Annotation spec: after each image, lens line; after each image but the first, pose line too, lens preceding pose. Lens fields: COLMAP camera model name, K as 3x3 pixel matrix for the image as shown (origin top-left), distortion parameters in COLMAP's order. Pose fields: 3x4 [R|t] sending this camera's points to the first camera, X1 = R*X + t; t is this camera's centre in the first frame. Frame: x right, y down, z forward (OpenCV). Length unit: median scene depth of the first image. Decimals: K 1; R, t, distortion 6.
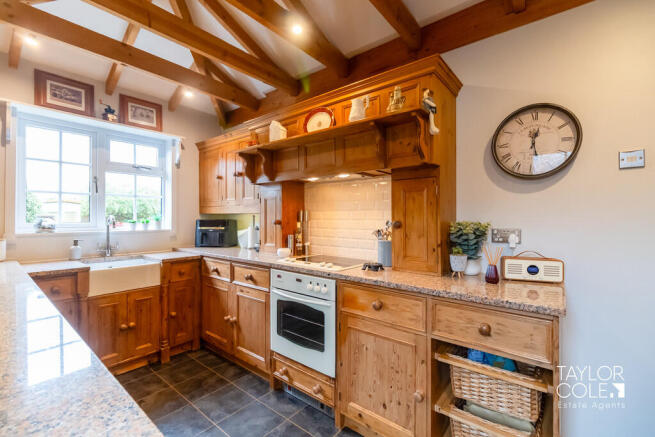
lens RADIAL K [[285.6, 0, 331.7], [0, 285.6, 217.7], [0, 0, 1]] dist [-0.001901, -0.000321]
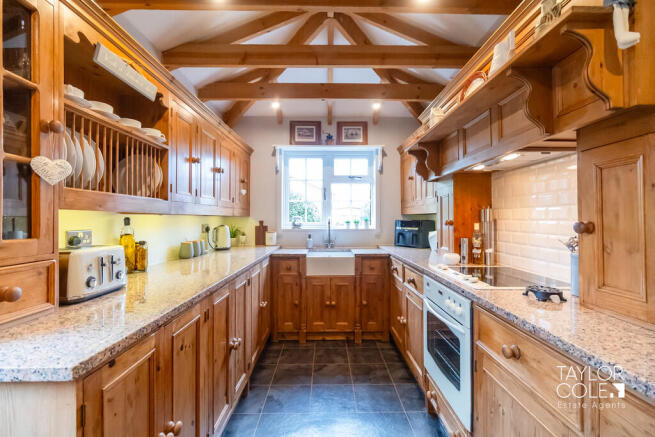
lens RADIAL K [[285.6, 0, 331.7], [0, 285.6, 217.7], [0, 0, 1]] dist [-0.001901, -0.000321]
pose [[0.644761, -0.006269, -0.764358, 0.240329], [0.001768, 0.999976, -0.006711, 0.005280], [0.764382, 0.002976, 0.644757, 0.168615]]
